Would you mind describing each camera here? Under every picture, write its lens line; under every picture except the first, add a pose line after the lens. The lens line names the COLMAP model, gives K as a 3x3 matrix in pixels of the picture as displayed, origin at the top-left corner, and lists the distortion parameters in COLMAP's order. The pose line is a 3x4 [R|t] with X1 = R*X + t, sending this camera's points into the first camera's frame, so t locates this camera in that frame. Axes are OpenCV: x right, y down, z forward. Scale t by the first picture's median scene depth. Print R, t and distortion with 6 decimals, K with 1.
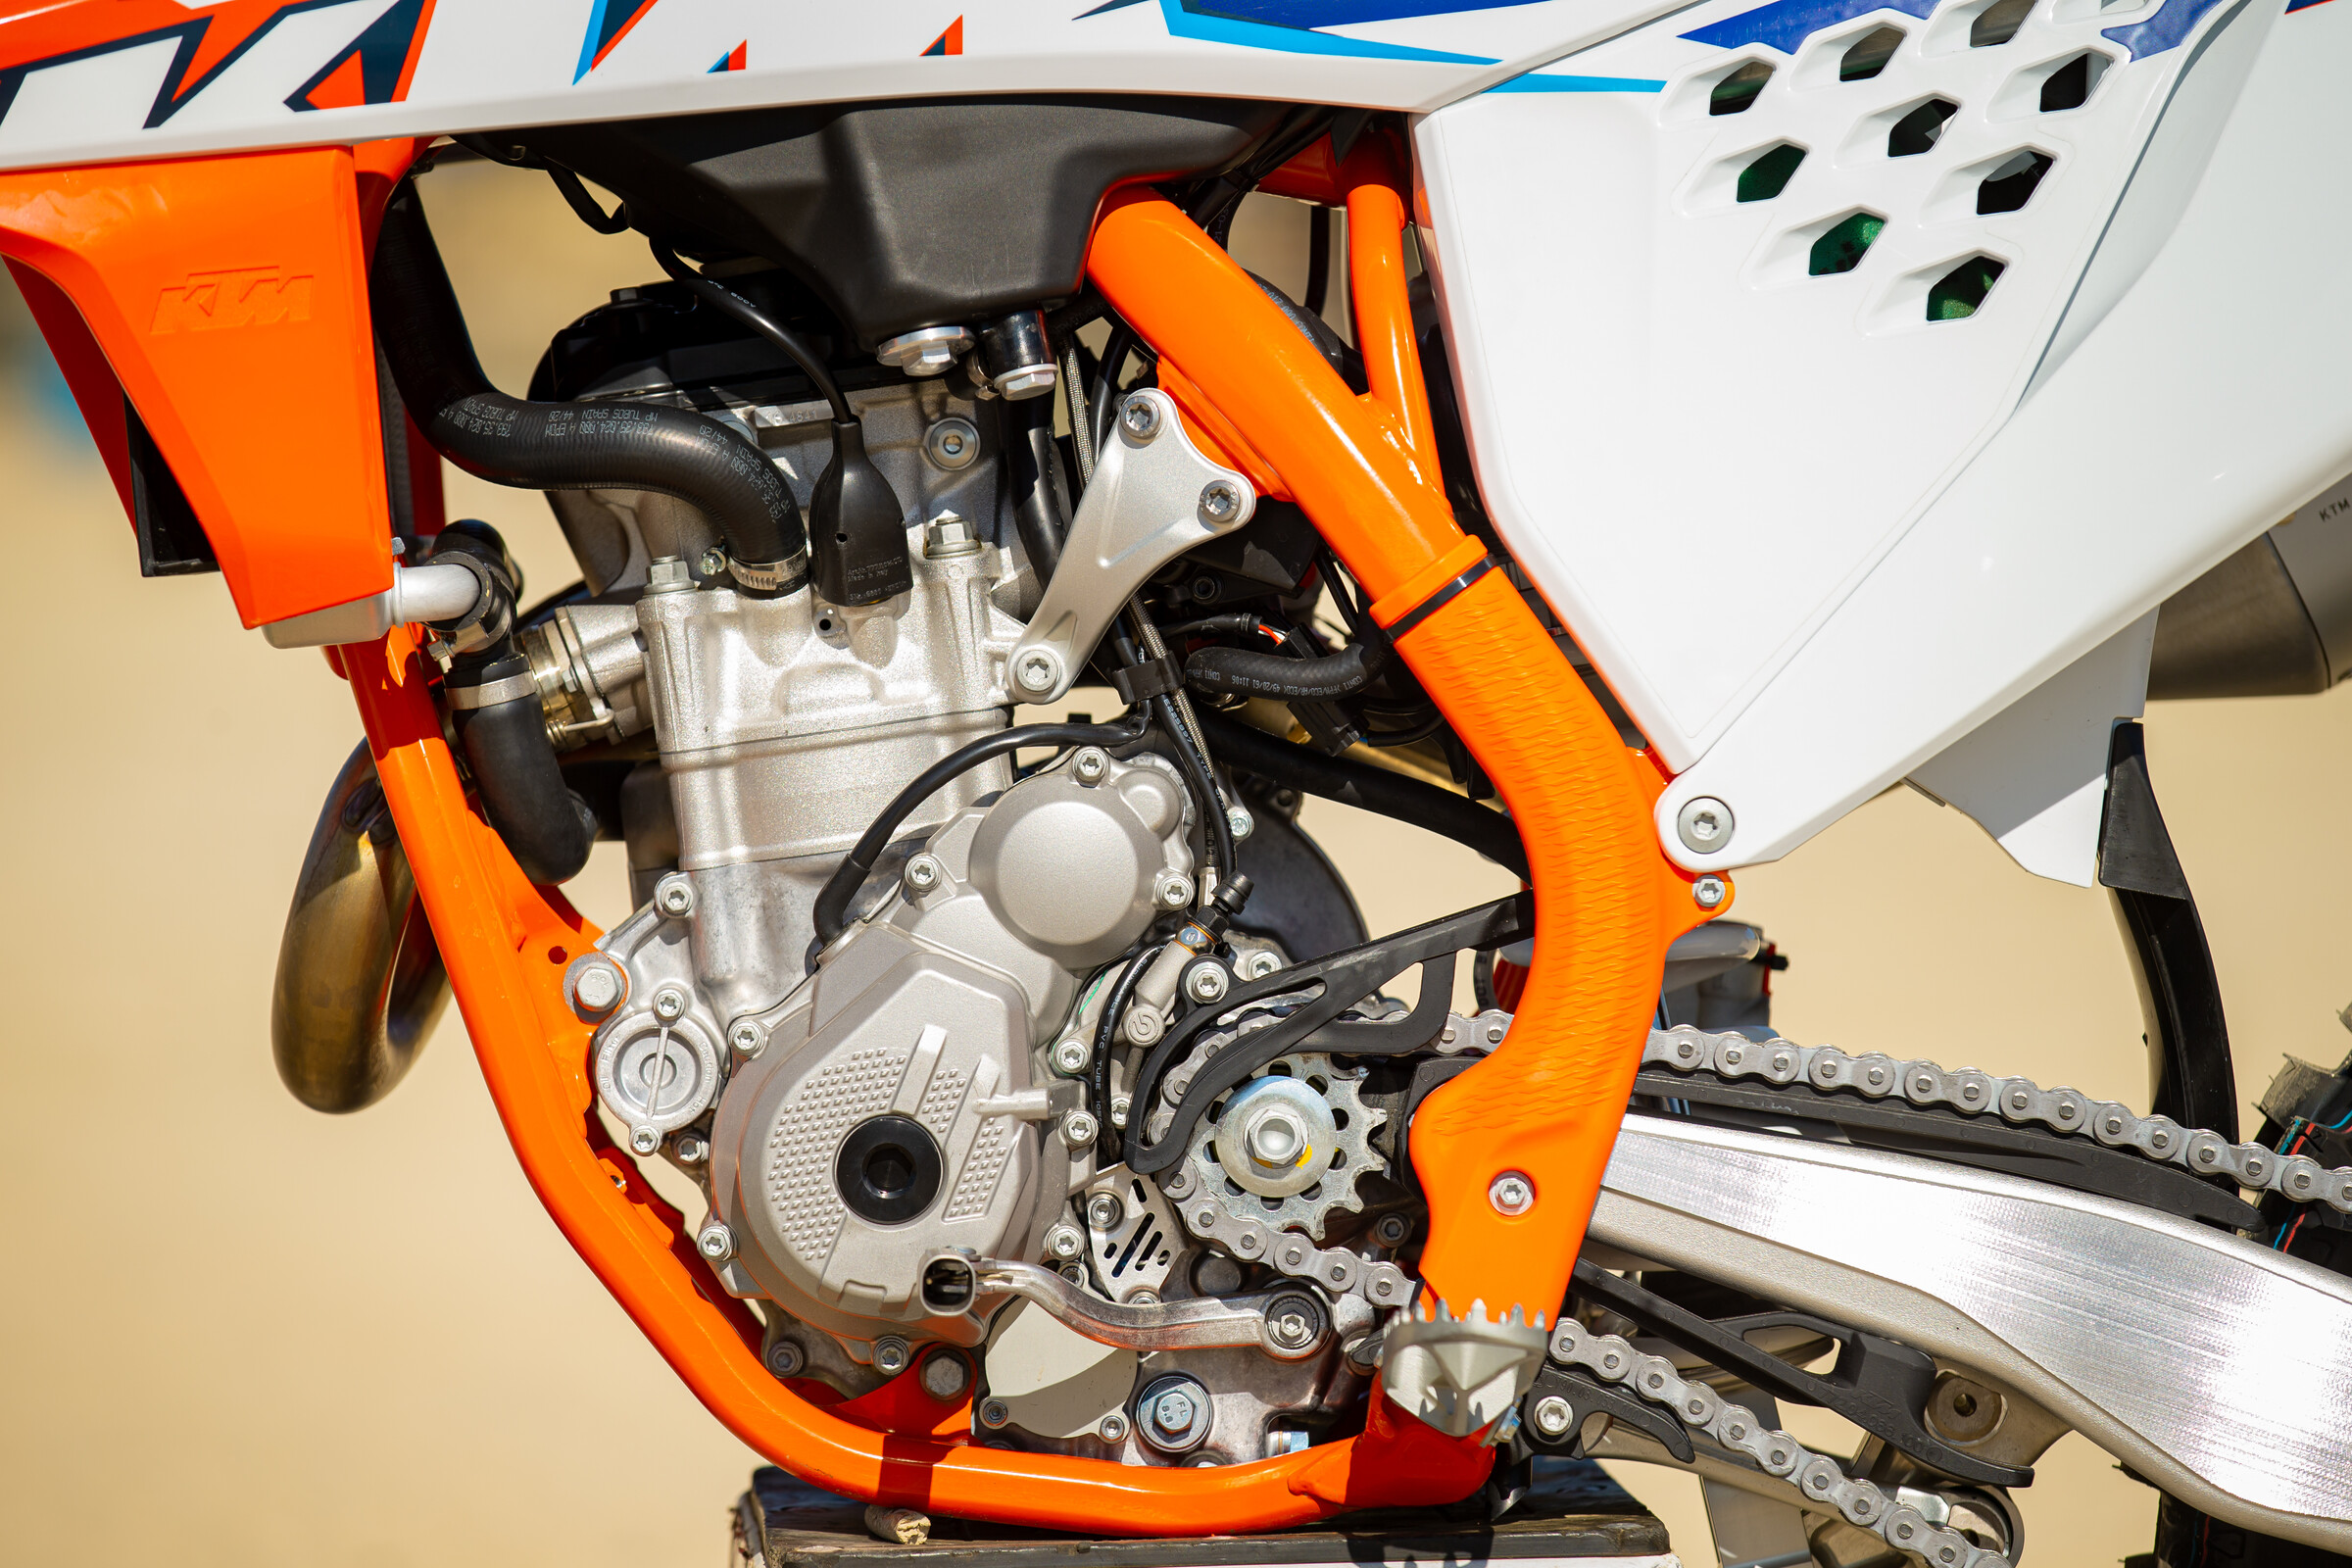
lens RADIAL K [[11371.3, 0, 1178.8], [0, 11371.3, 734.6], [0, 0, 1]] dist [1.396798, -9.763187]
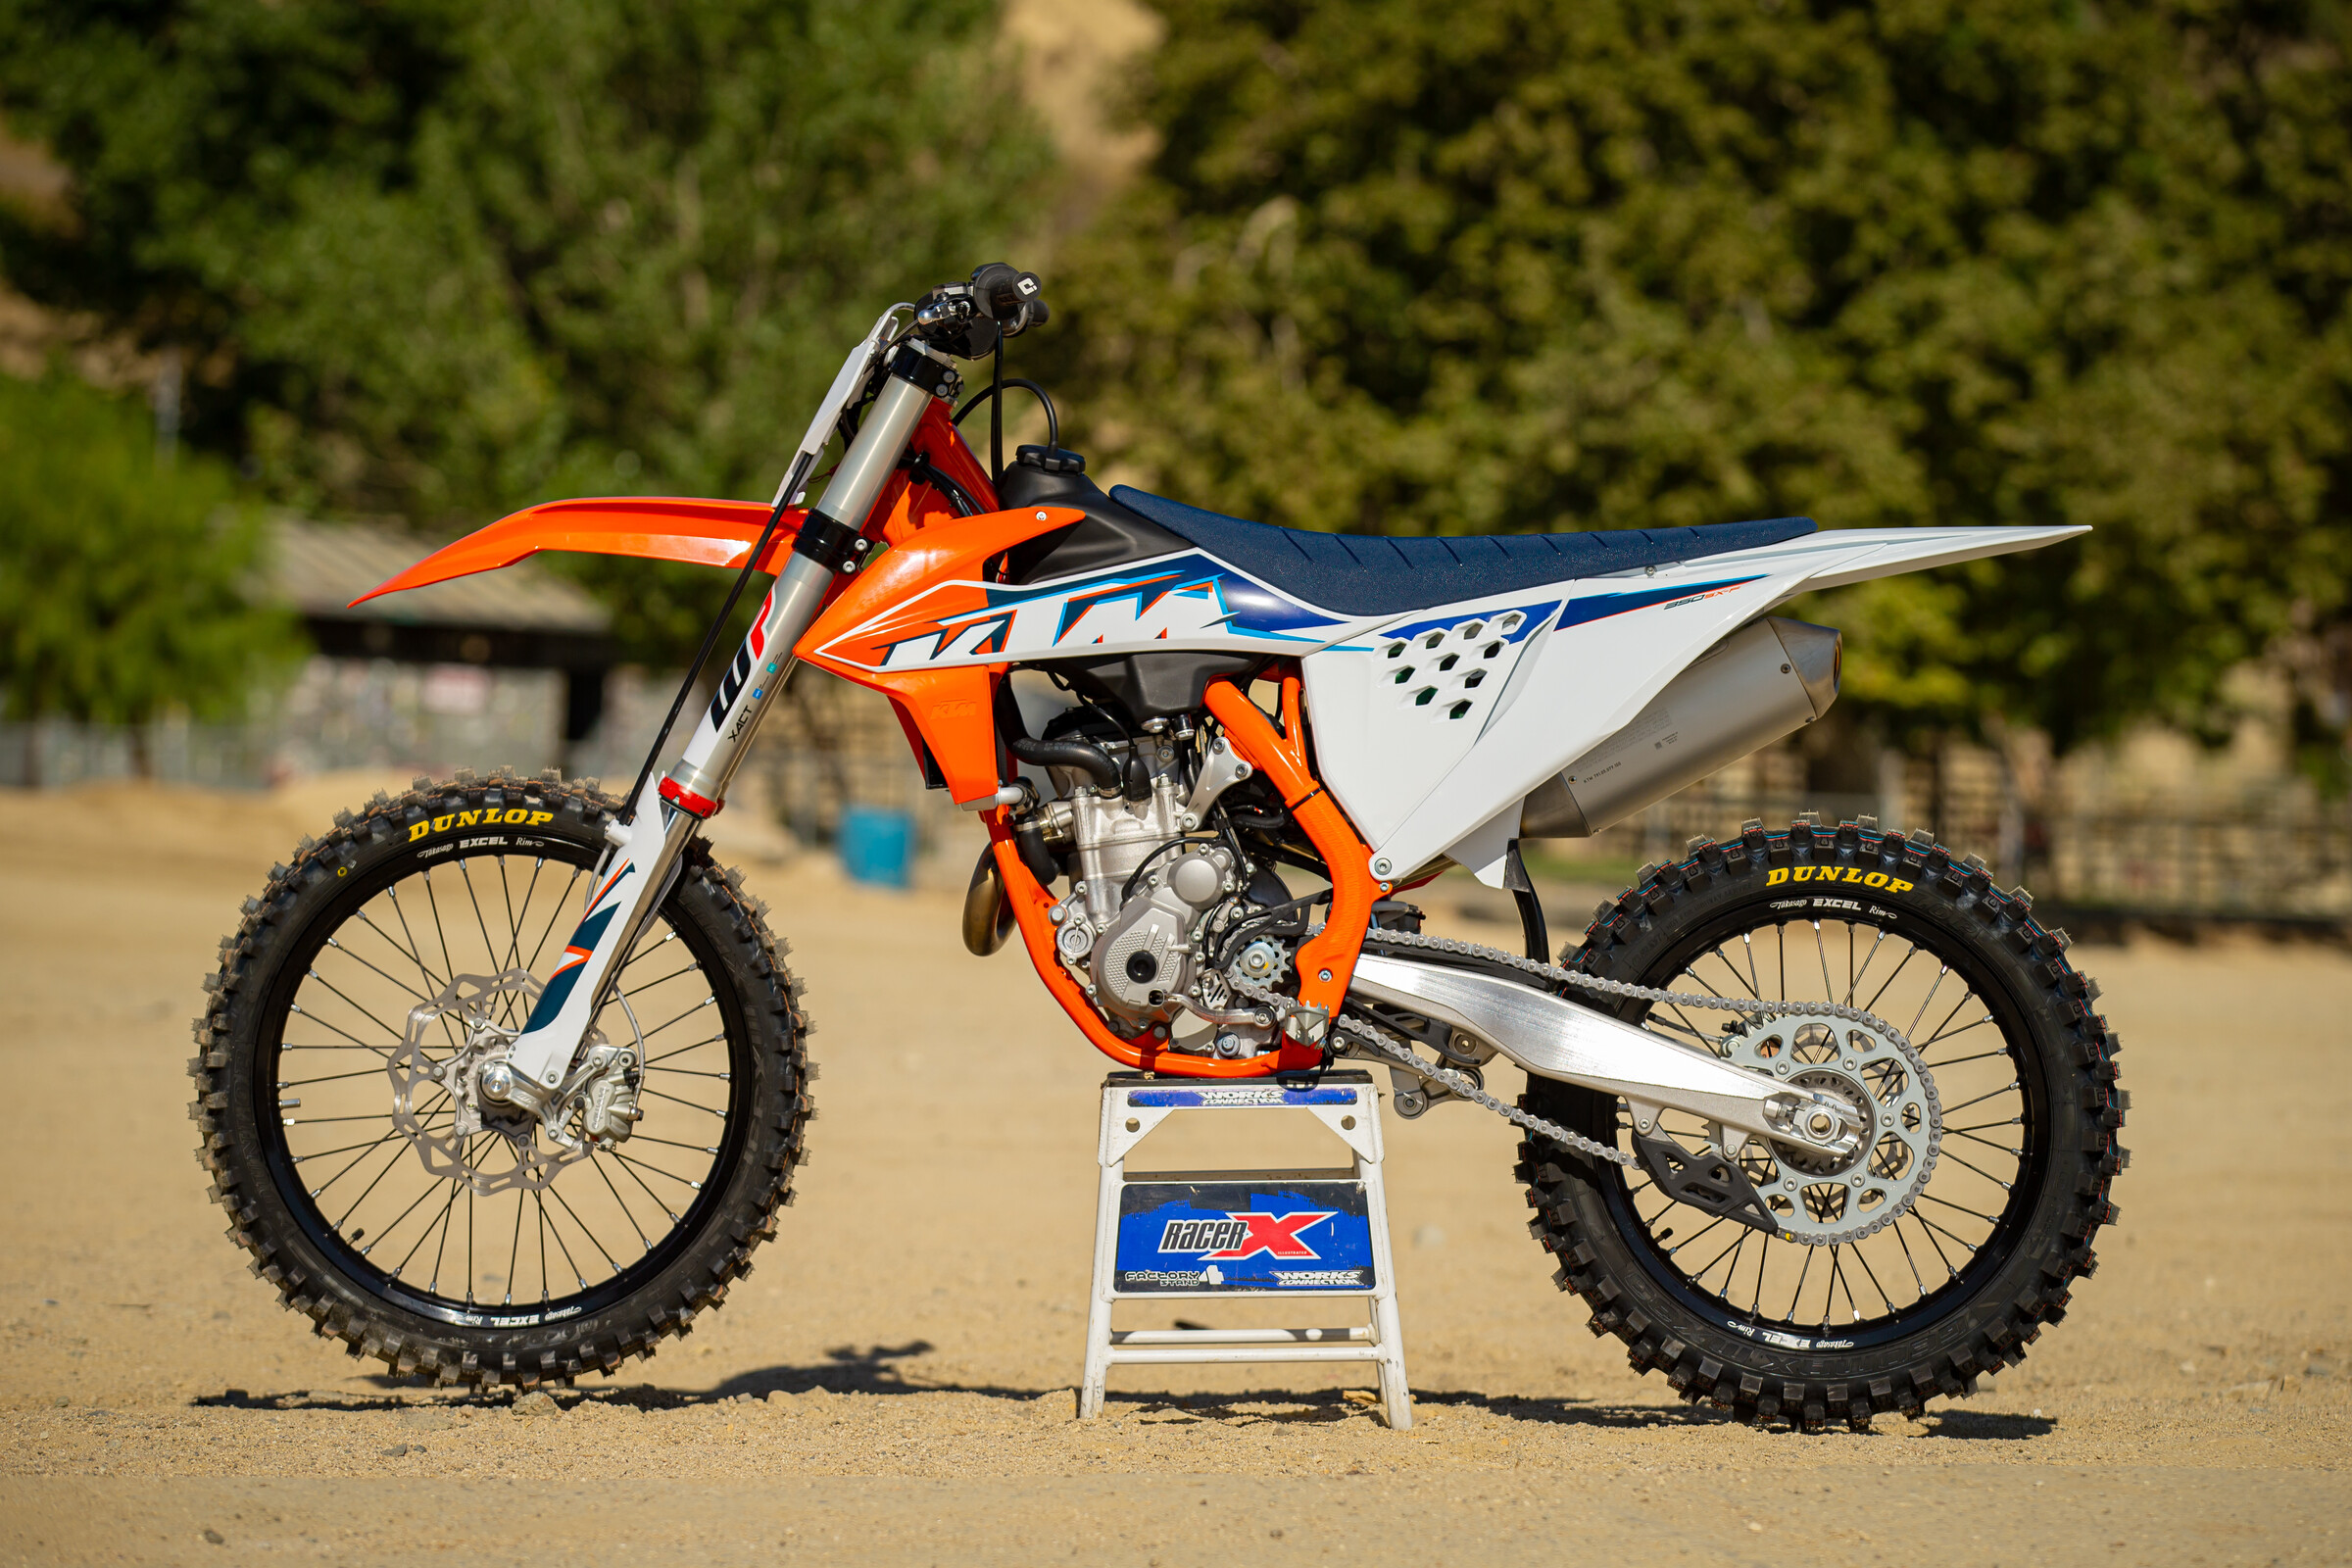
lens RADIAL K [[9149.9, 0, 1176.0], [0, 9149.9, 784.0], [0, 0, 1]] dist [-0.029312, -0.047771]
pose [[0.998098, 0.008187, -0.061098, 0.148334], [-0.010529, 0.999218, -0.038109, 0.086202], [0.060739, 0.038680, 0.997404, -1.687639]]
